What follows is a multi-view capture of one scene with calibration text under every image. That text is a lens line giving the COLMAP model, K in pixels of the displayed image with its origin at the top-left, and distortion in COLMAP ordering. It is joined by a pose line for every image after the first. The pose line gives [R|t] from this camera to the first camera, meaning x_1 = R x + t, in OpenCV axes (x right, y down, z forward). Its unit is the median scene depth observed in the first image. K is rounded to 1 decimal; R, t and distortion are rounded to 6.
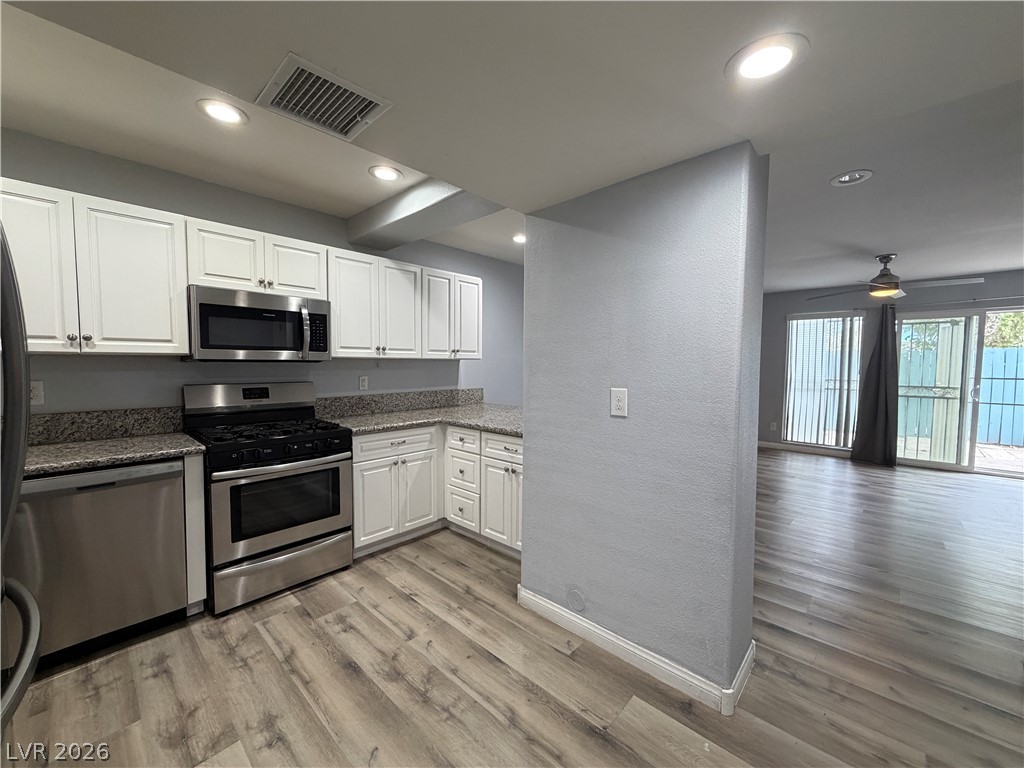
lens RADIAL K [[407.6, 0, 510.2], [0, 407.6, 383.9], [0, 0, 1]] dist [0.001162, -0.000610]
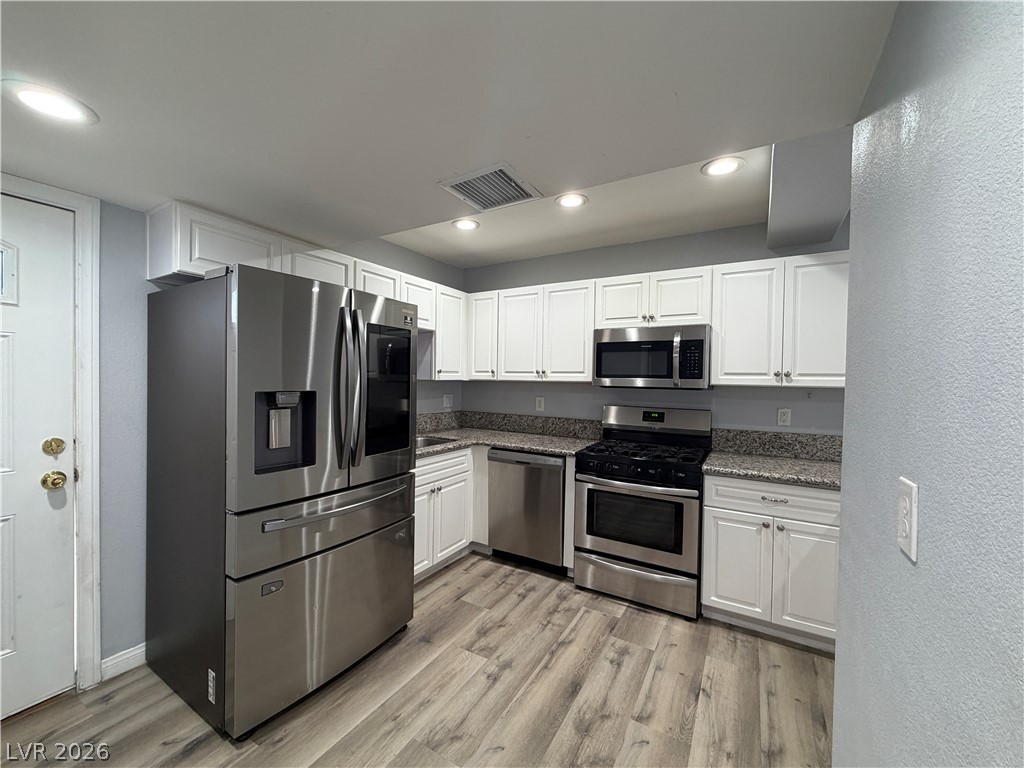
lens RADIAL K [[407.6, 0, 507.9], [0, 407.6, 384.6], [0, 0, 1]] dist [0.001162, -0.000610]
pose [[0.214873, 0.010219, -0.976588, 0.436607], [-0.065943, 0.997815, -0.004068, -0.039015], [0.974413, 0.065274, 0.215078, 0.434590]]
